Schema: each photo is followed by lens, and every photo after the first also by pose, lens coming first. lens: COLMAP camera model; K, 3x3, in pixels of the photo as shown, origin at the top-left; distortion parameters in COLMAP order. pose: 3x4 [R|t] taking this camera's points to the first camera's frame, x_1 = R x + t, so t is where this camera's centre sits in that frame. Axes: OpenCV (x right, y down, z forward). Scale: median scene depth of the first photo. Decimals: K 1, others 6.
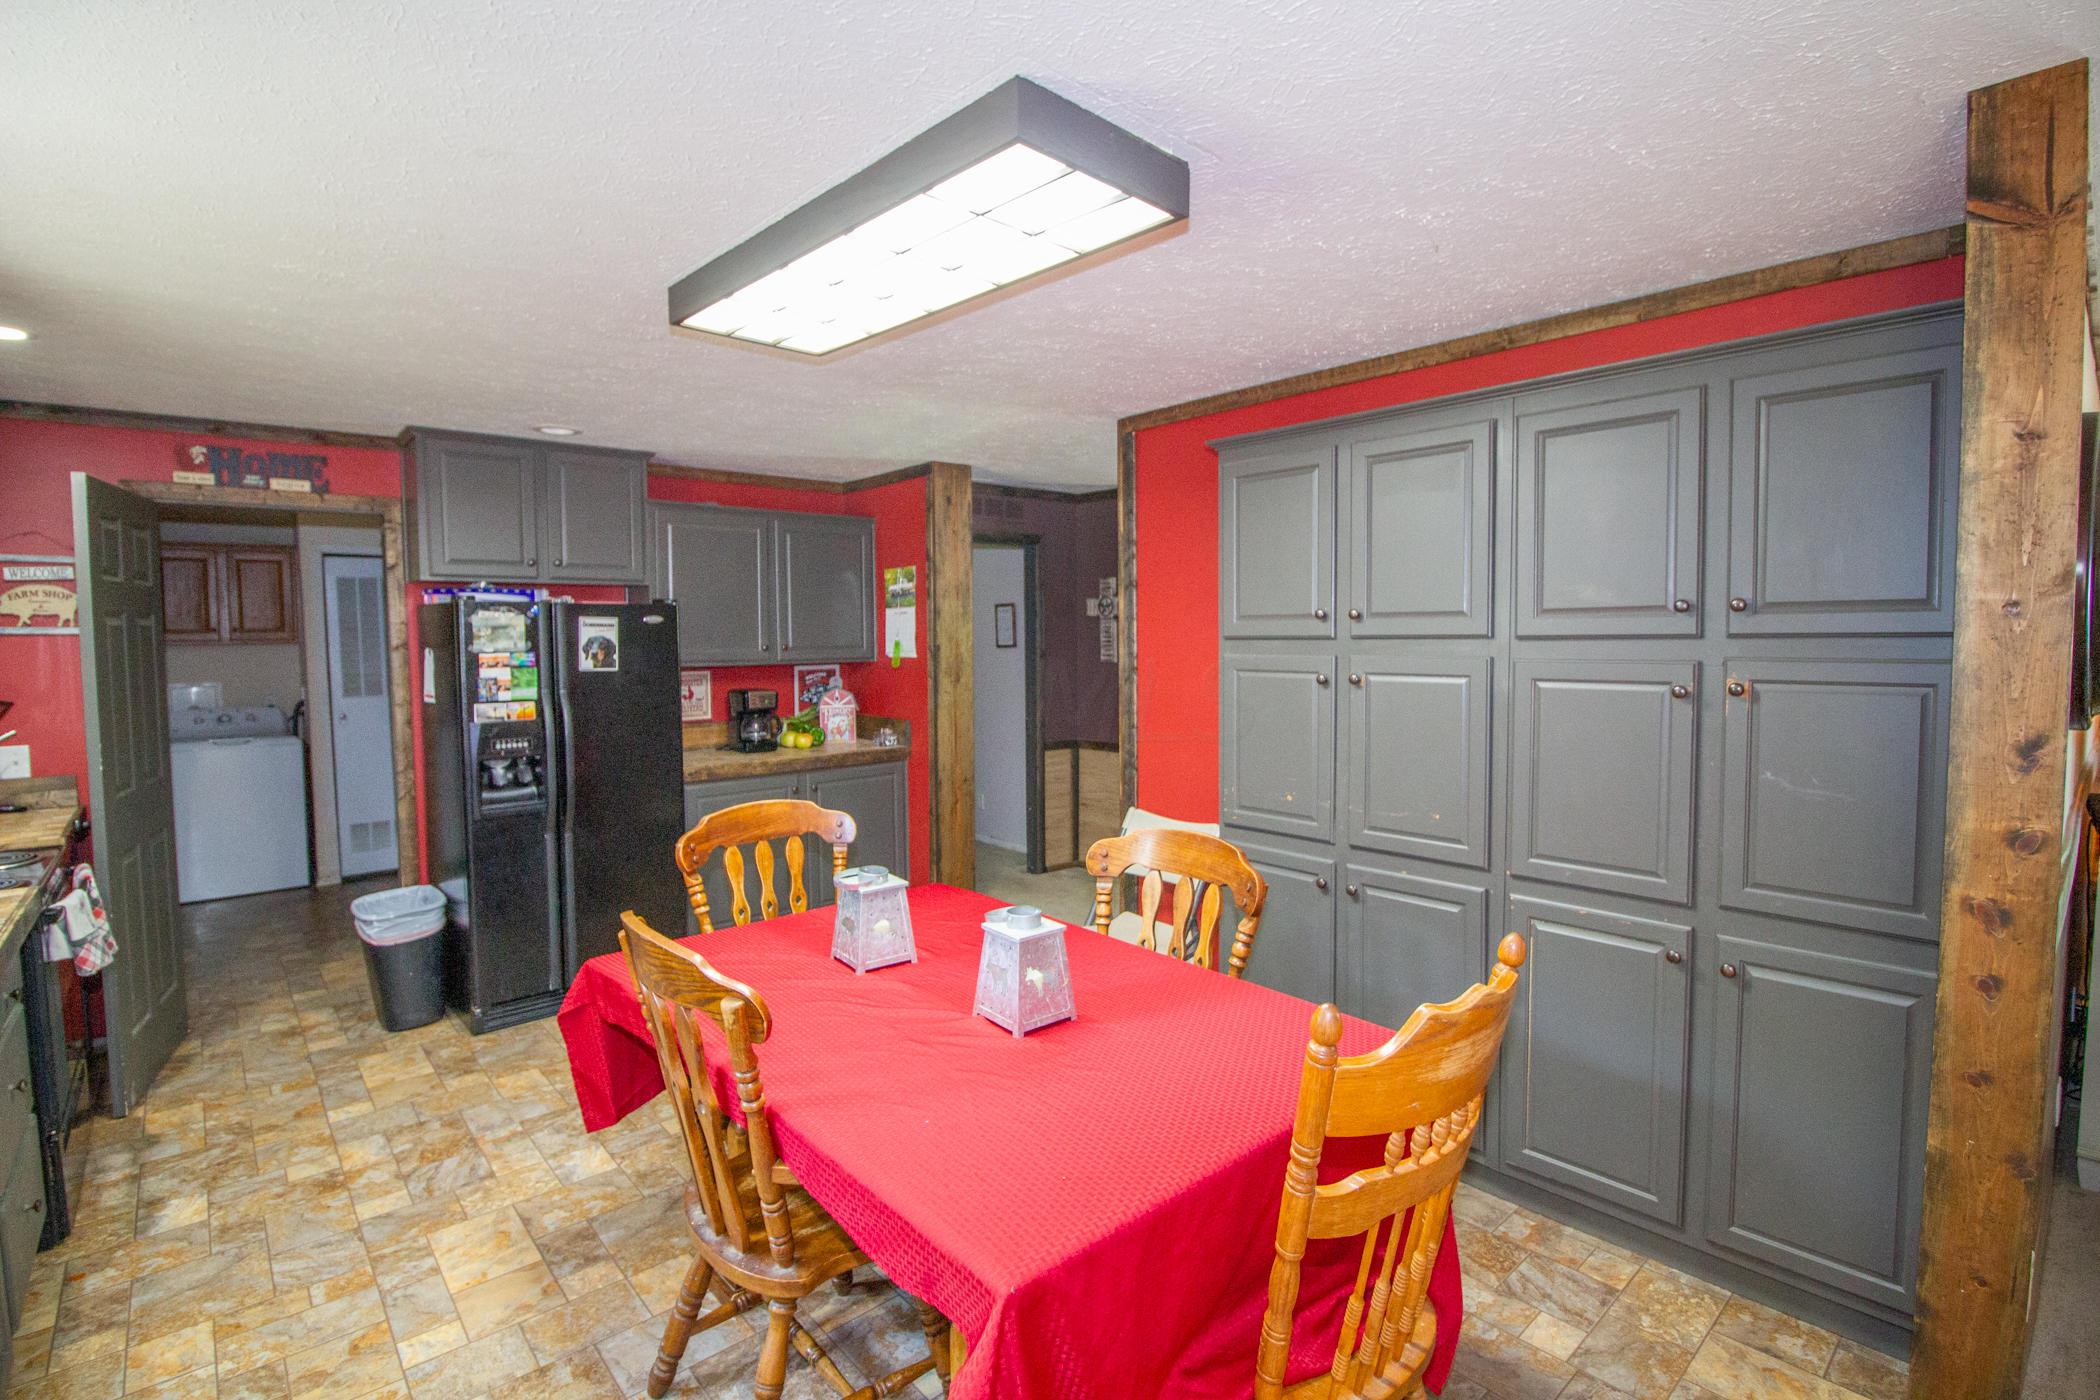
lens RADIAL K [[978.5, 0, 1040.0], [0, 978.5, 690.8], [0, 0, 1]] dist [-0.011499, -0.008392]
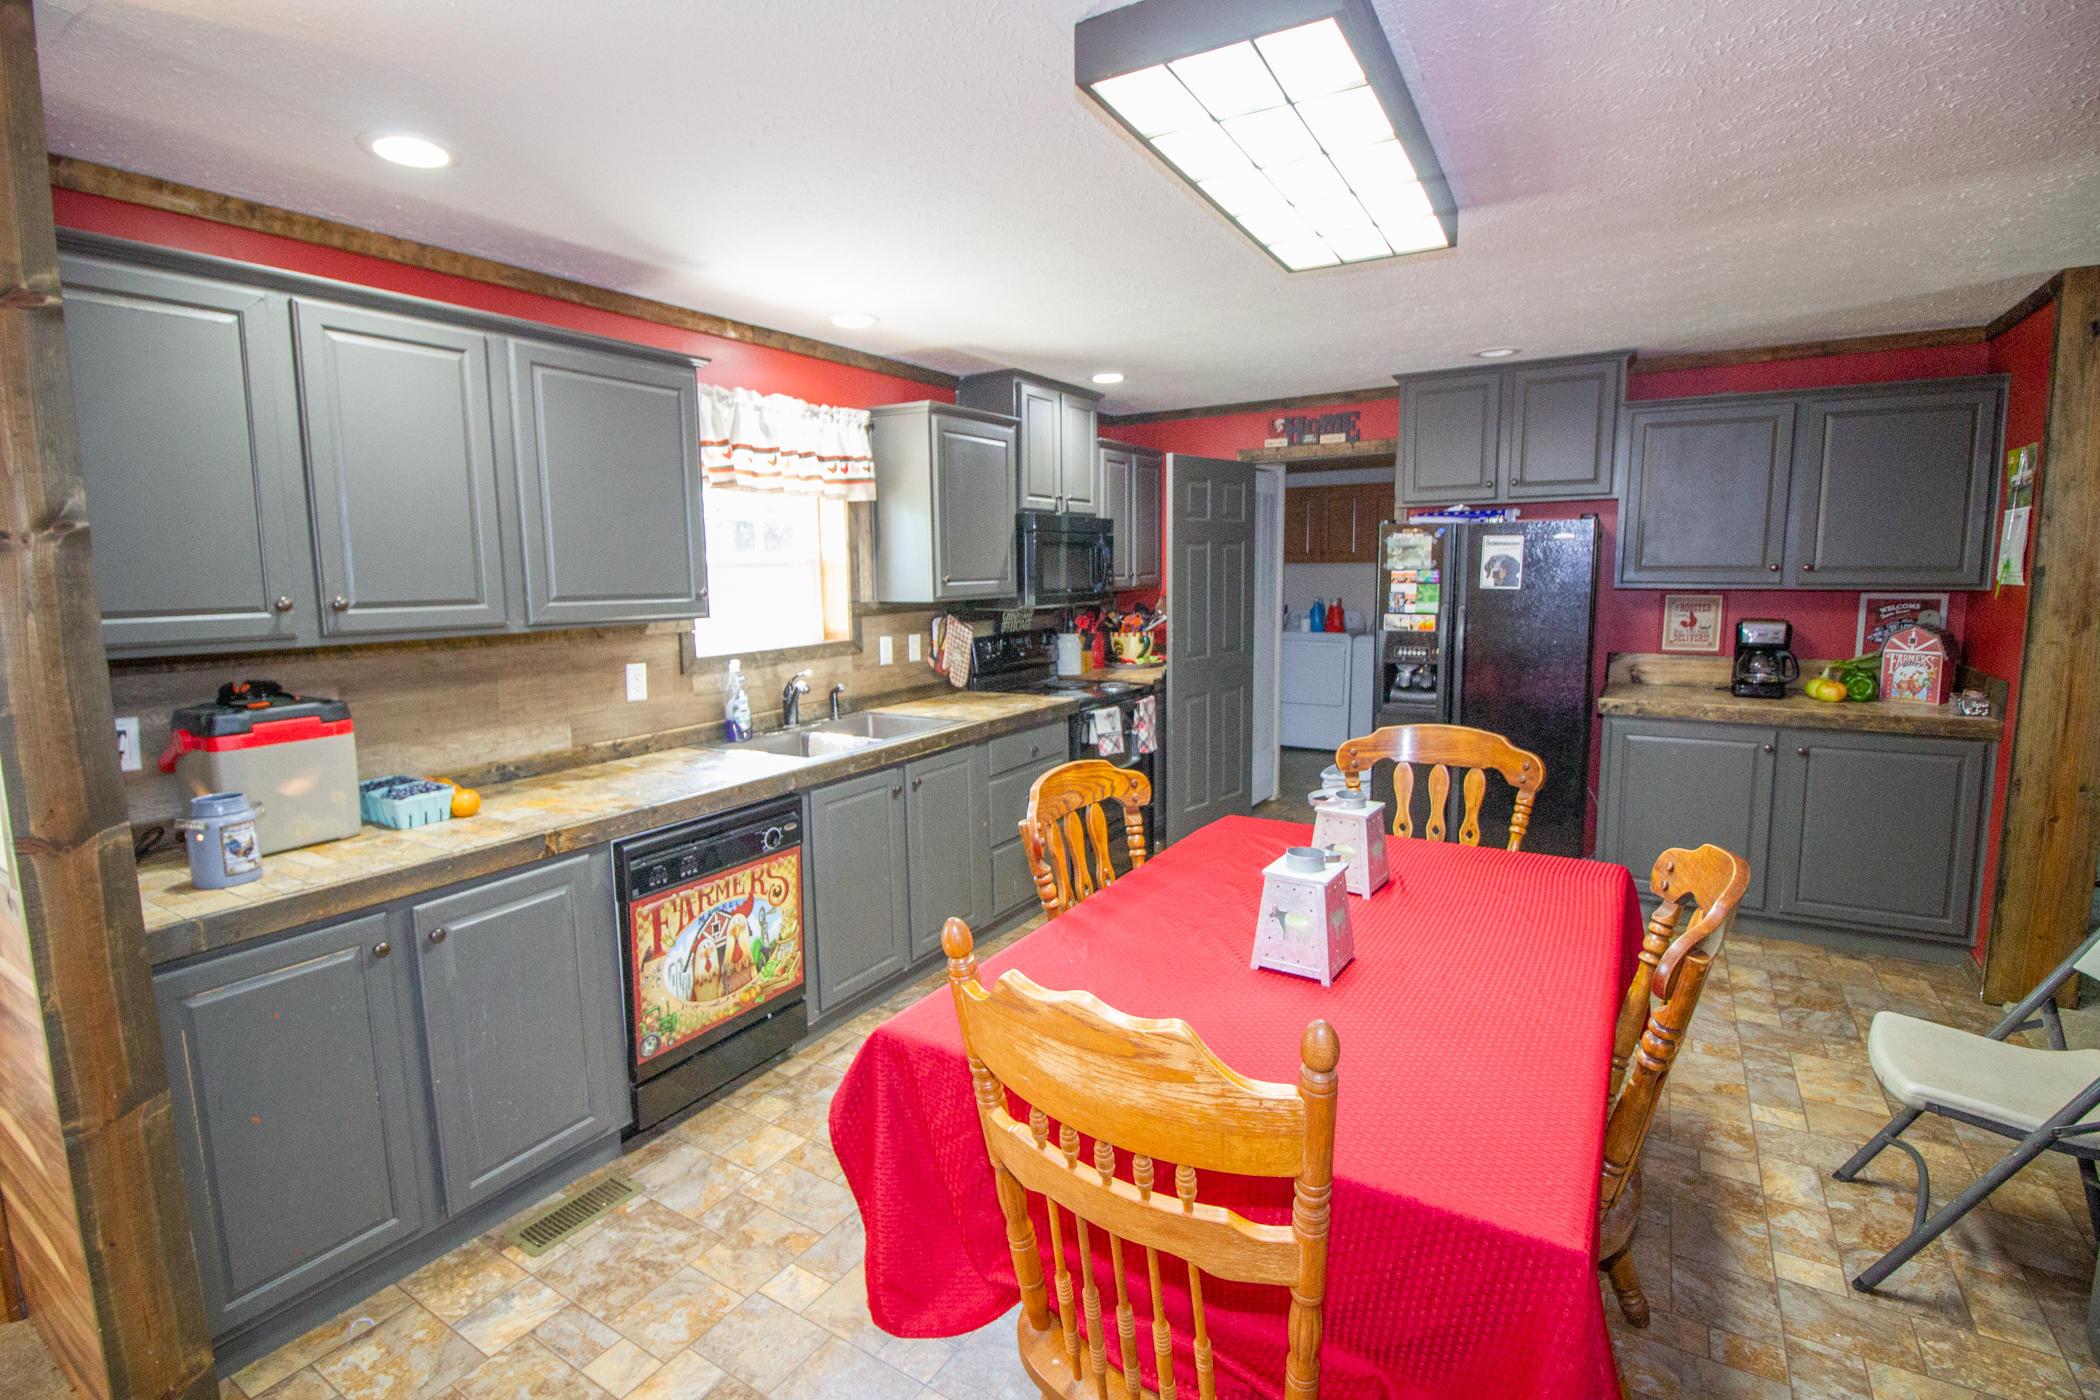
lens RADIAL K [[978.5, 0, 1034.9], [0, 978.5, 698.9], [0, 0, 1]] dist [-0.011499, -0.008392]
pose [[0.257916, 0.134653, -0.956738, 0.425223], [-0.044600, 0.990844, 0.127430, -0.015319], [0.965137, 0.009804, 0.261560, 0.275186]]
